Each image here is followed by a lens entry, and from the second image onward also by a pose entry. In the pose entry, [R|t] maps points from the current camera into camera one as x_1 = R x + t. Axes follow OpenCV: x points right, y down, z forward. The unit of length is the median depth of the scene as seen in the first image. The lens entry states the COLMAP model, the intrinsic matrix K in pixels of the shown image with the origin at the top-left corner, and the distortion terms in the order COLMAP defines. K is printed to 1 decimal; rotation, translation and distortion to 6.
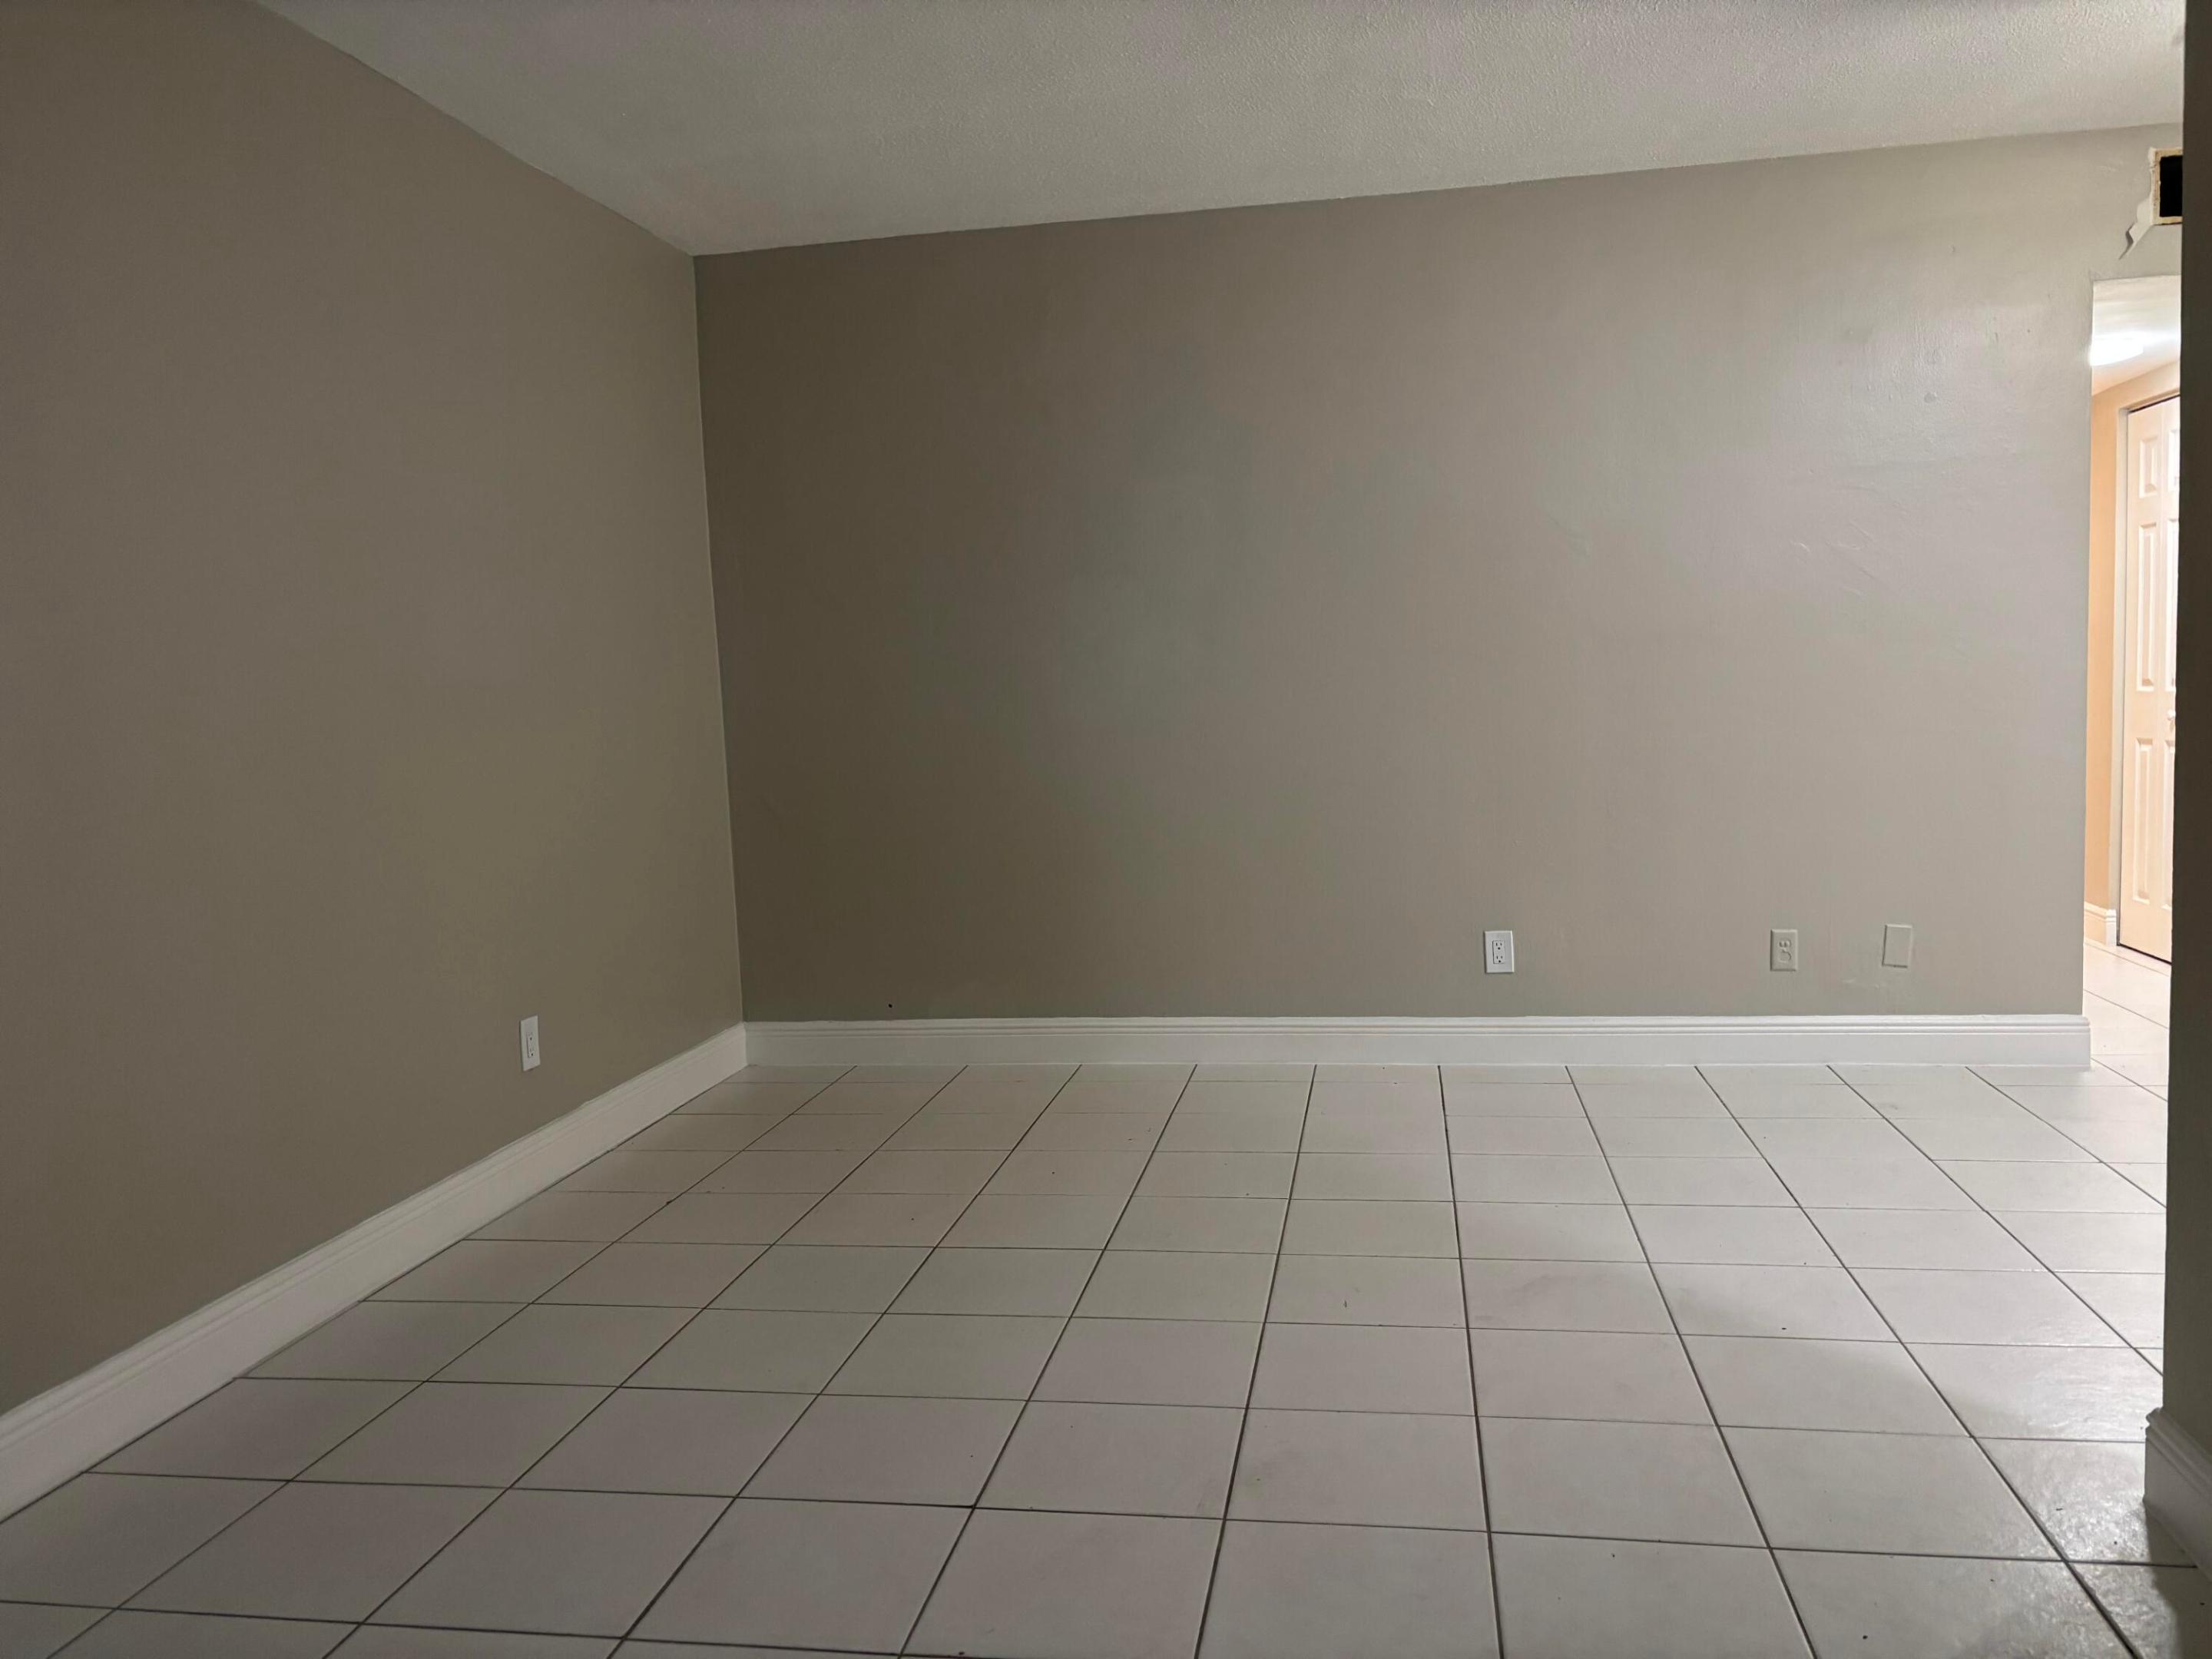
lens RADIAL K [[1661.9, 0, 1097.6], [0, 1661.9, 841.4], [0, 0, 1]] dist [0.018991, -0.034657]
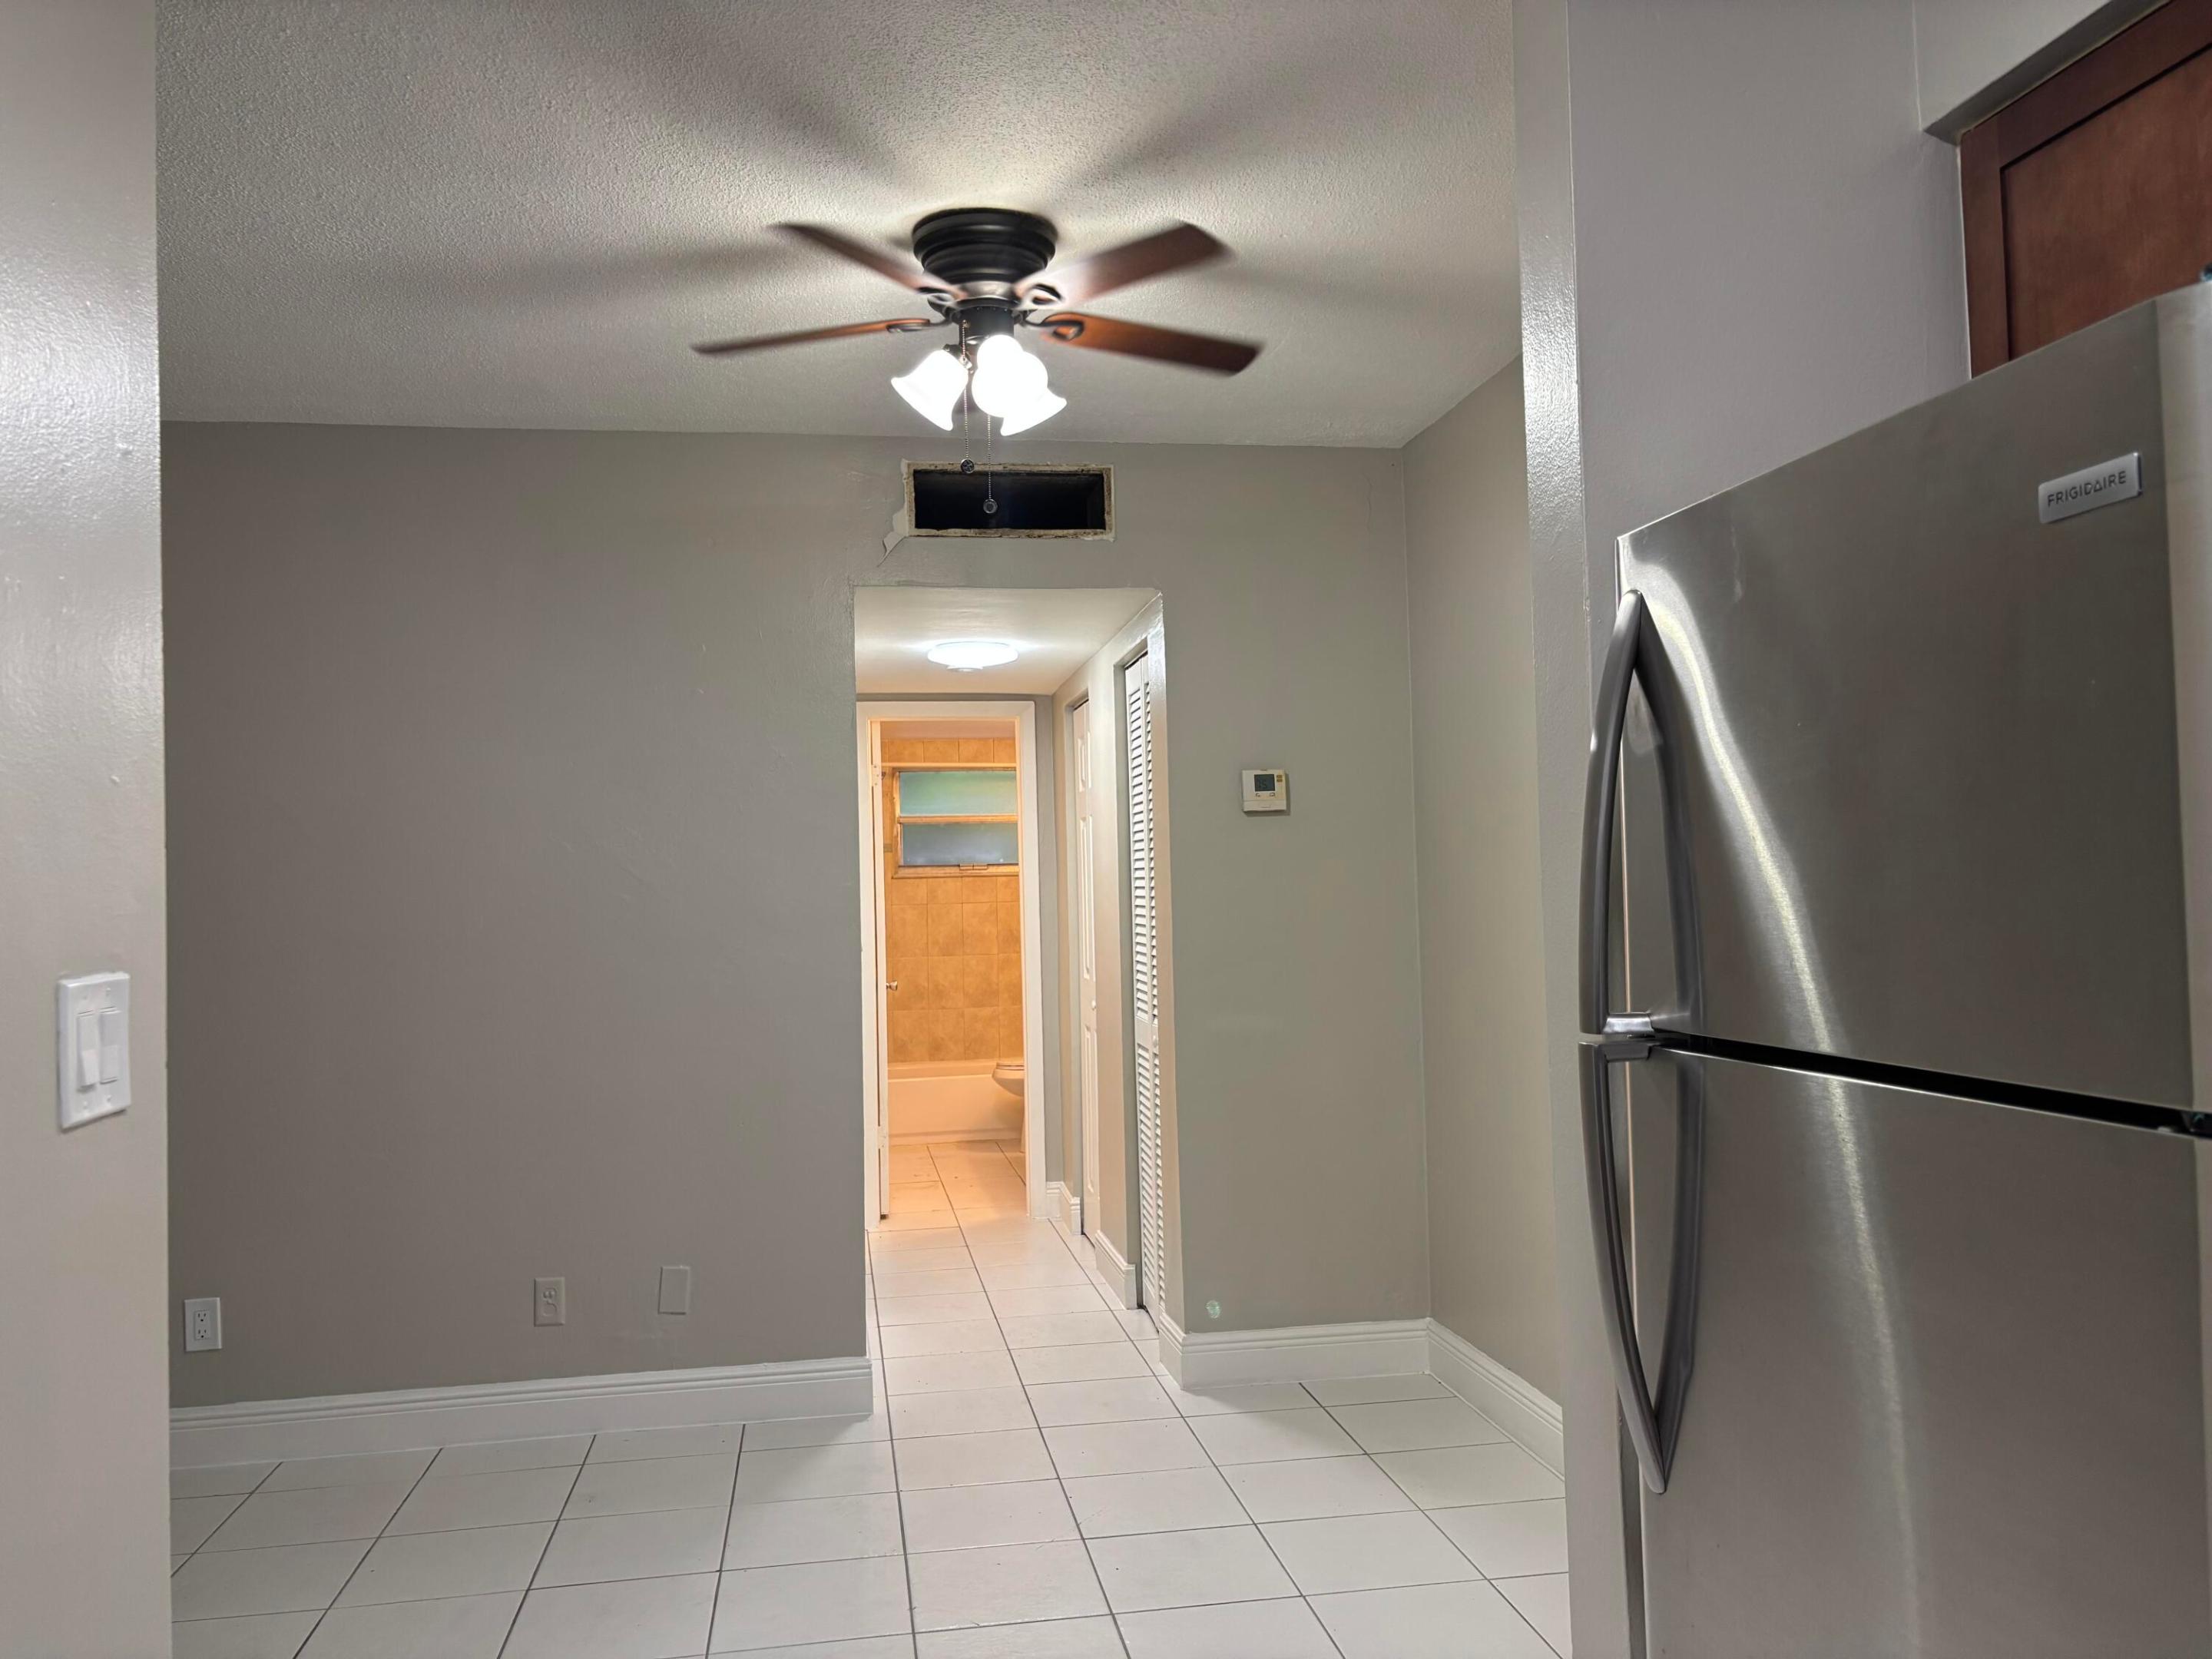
lens RADIAL K [[1661.9, 0, 1110.1], [0, 1661.9, 828.2], [0, 0, 1]] dist [0.018991, -0.034657]
pose [[0.939224, 0.026673, 0.342268, 0.386444], [0.022357, 0.990109, -0.138510, -0.053521], [-0.342577, 0.137744, 0.929337, 0.055045]]
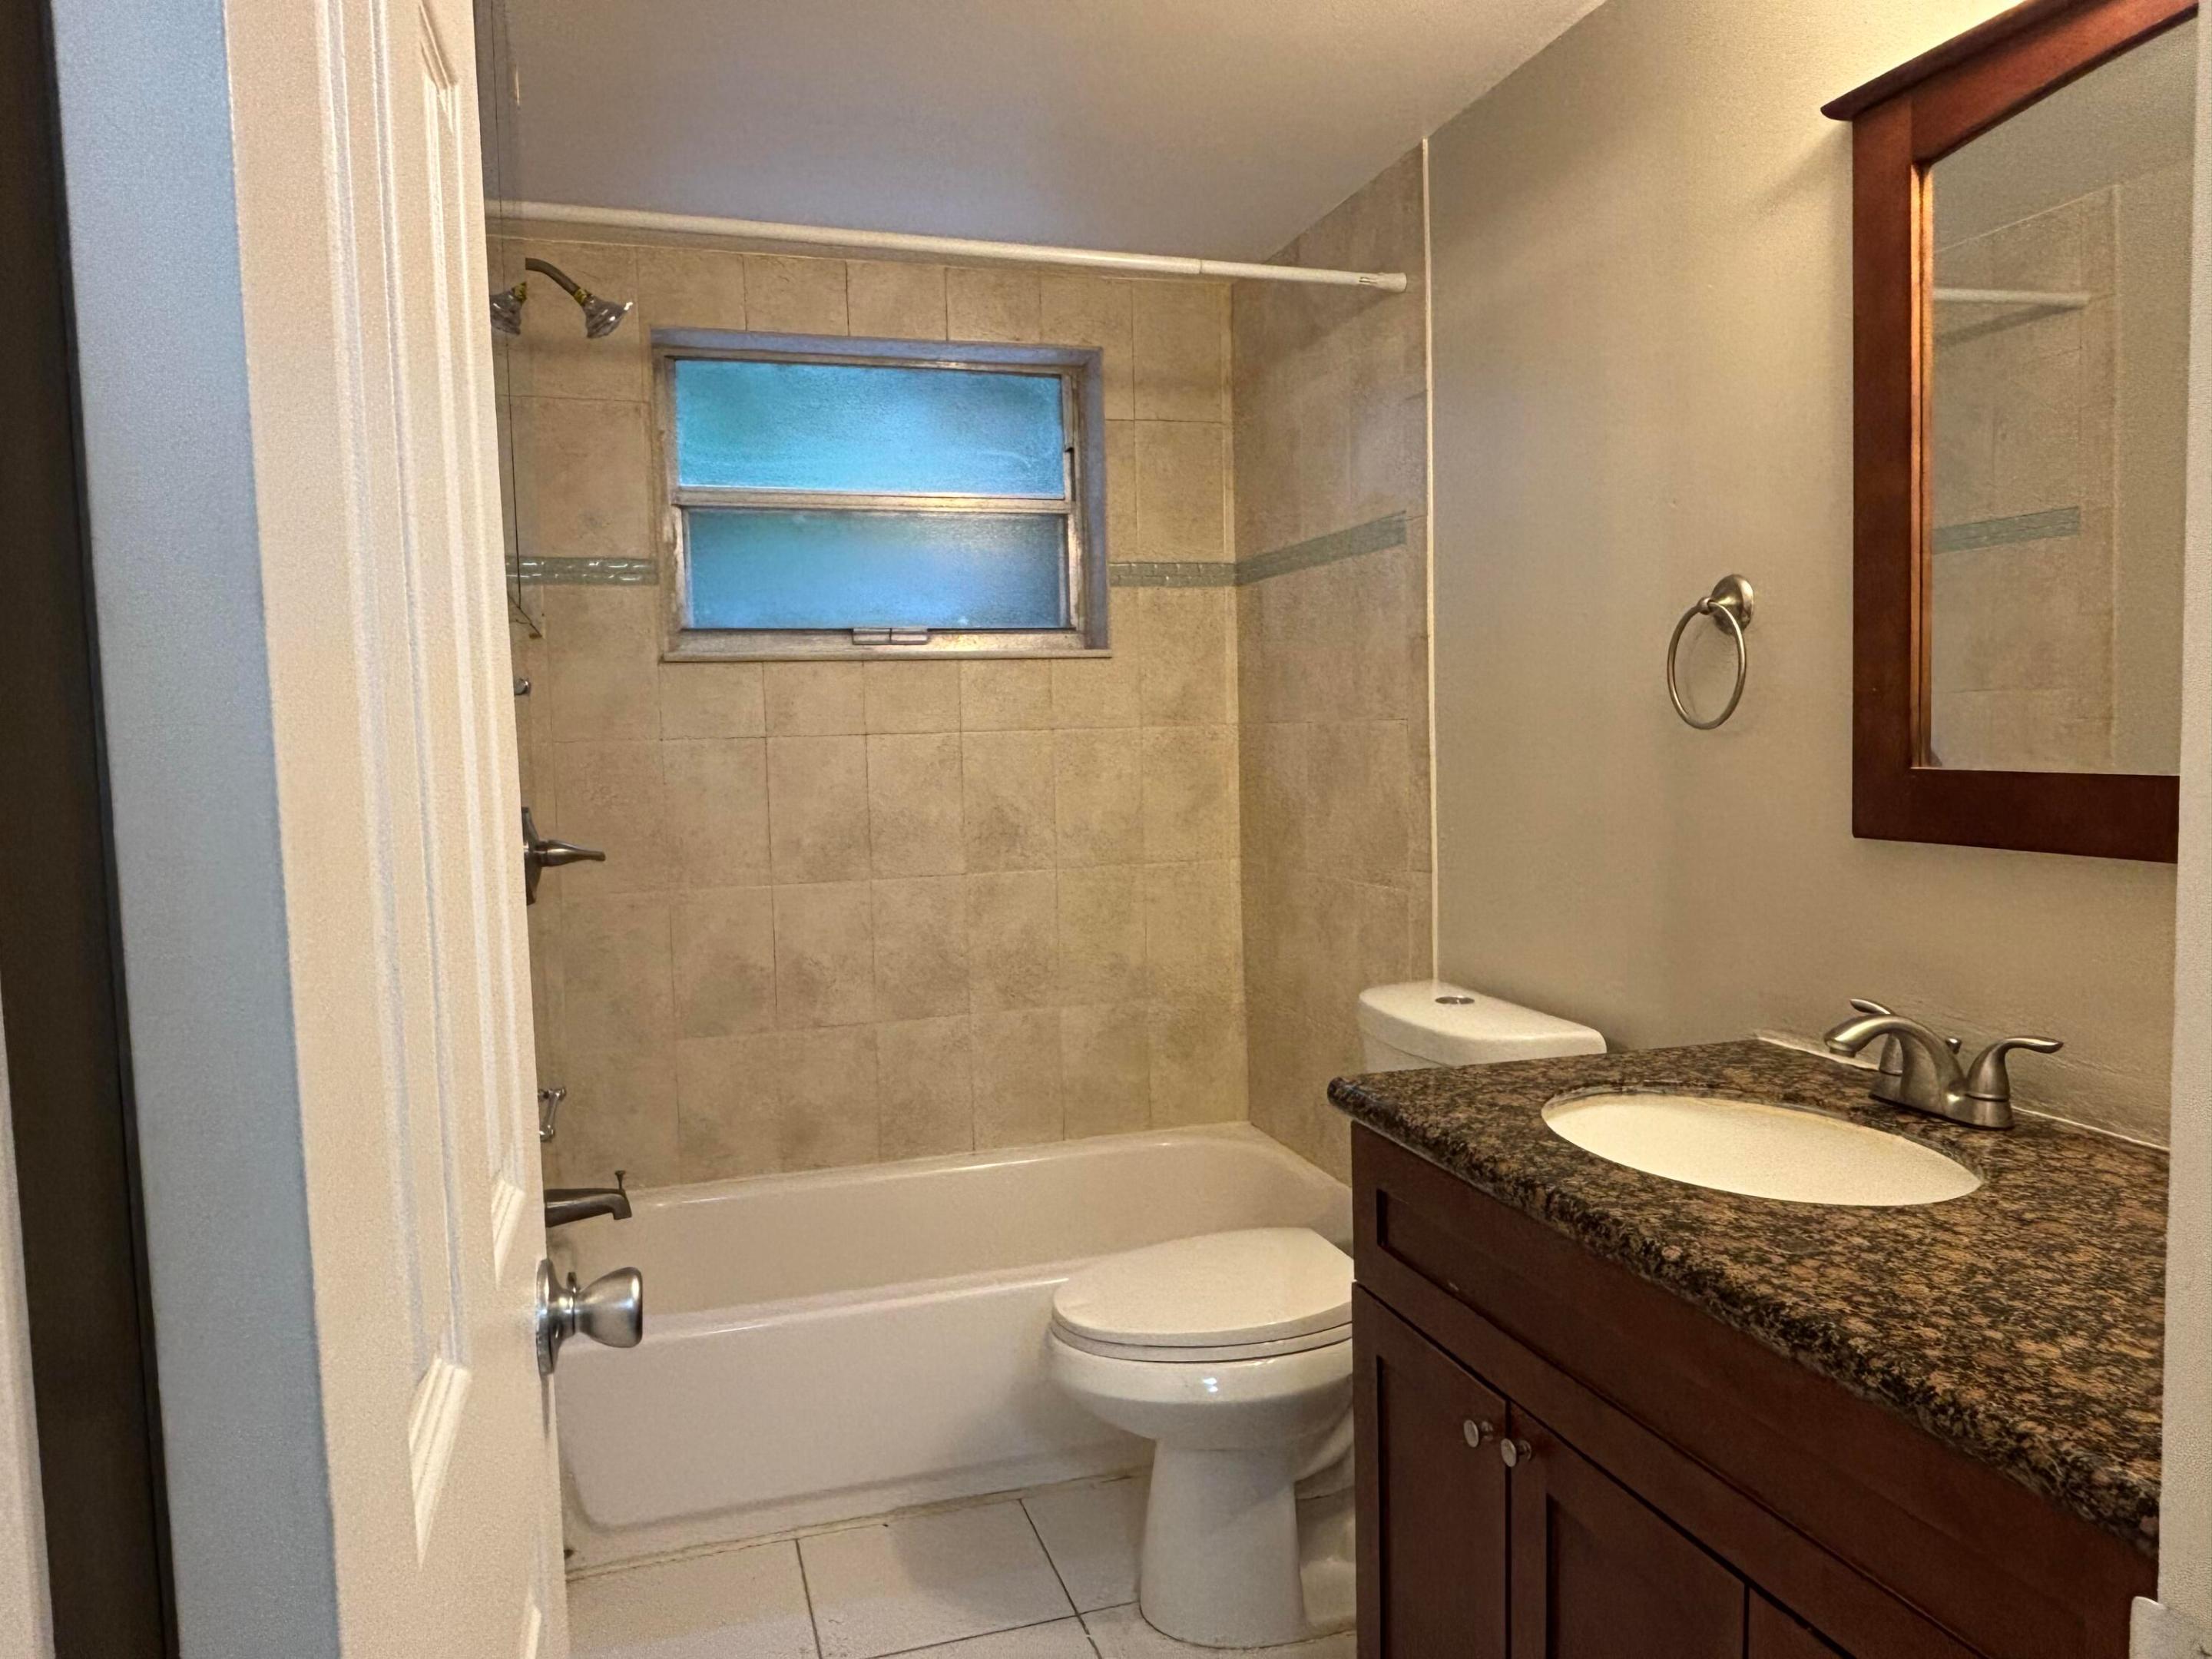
lens RADIAL K [[1481.6, 0, 1103.5], [0, 1481.6, 833.7], [0, 0, 1]] dist [0.046091, 0.001285]
pose [[0.884306, -0.018494, 0.466542, 0.699888], [0.035313, 0.999002, -0.027333, -0.181942], [-0.465571, 0.040646, 0.884077, 1.385188]]
